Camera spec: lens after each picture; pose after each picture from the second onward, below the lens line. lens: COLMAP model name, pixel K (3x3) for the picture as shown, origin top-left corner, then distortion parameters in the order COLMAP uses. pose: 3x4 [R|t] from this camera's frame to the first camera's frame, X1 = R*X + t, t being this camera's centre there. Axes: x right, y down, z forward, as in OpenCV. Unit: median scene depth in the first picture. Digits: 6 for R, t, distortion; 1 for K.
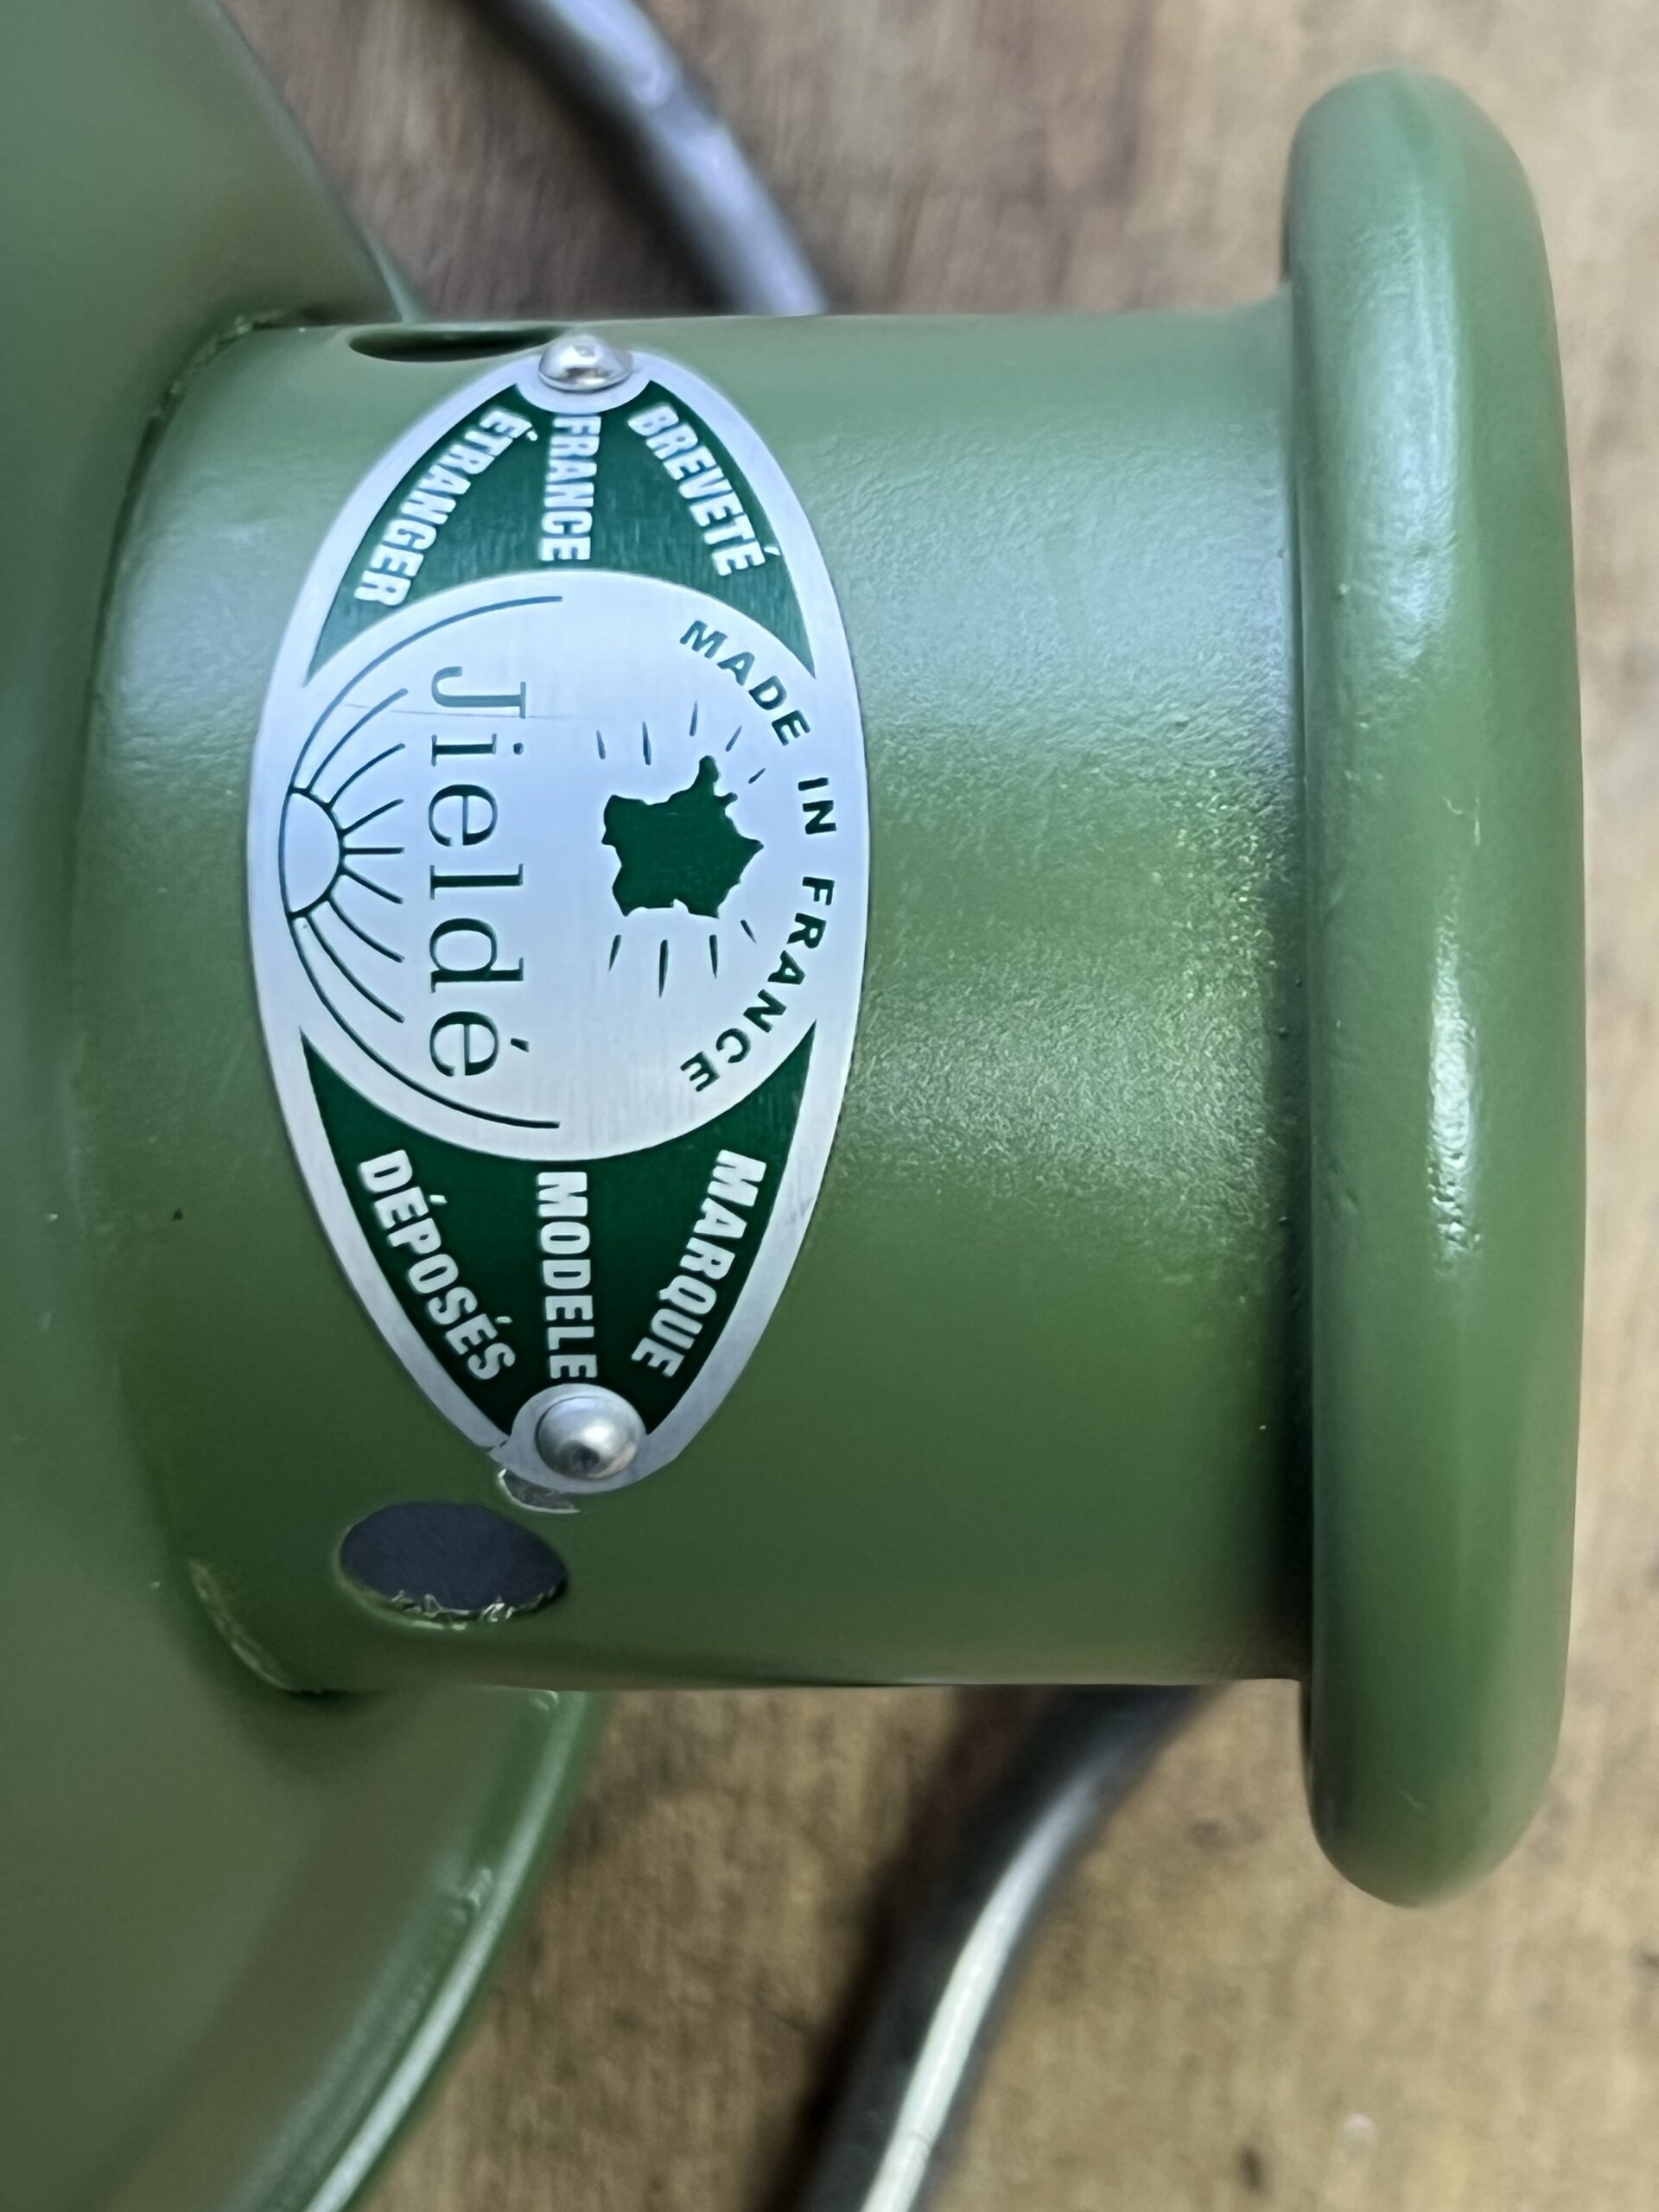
lens RADIAL K [[4861.4, 0, 849.6], [0, 4861.4, 1107.6], [0, 0, 1]] dist [0.078891, 0.000000]
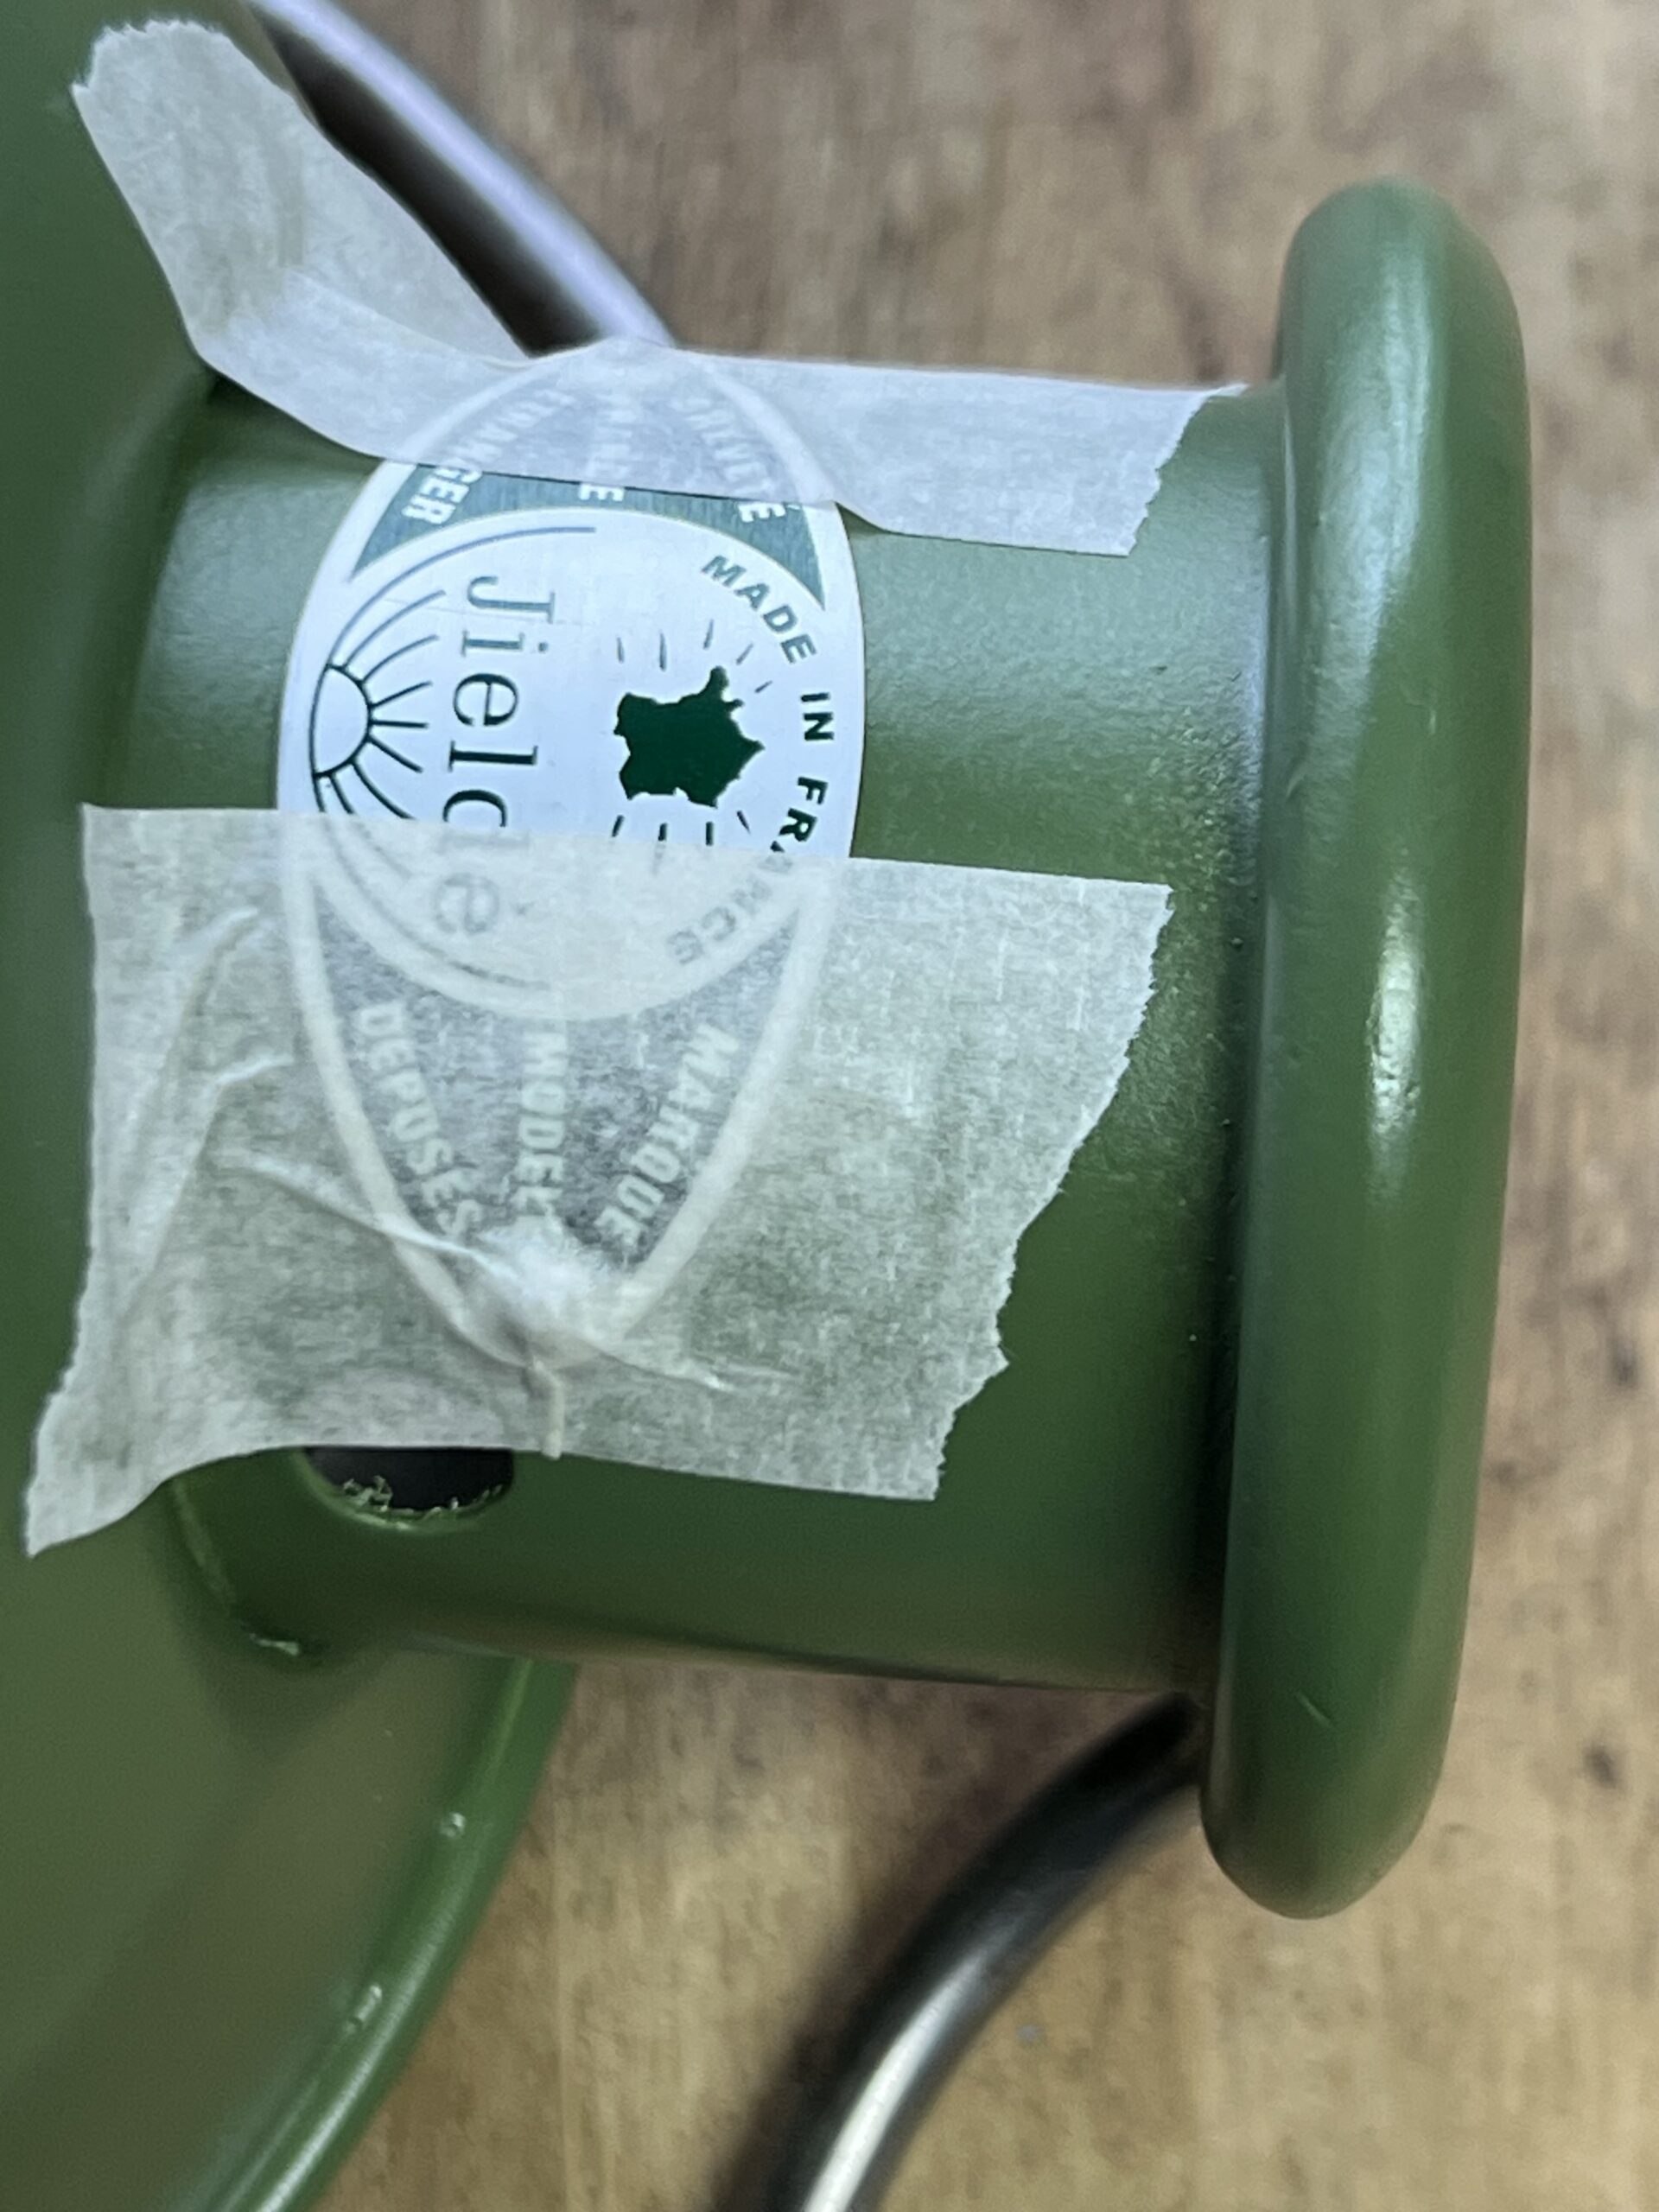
lens RADIAL K [[4861.4, 0, 811.0], [0, 4861.4, 1100.4], [0, 0, 1]] dist [0.078891, 0.000000]
pose [[0.996491, 0.083696, -0.000393, -0.000459], [-0.081993, 0.975256, -0.205314, 0.239645], [-0.016801, 0.204625, 0.978696, -0.029755]]
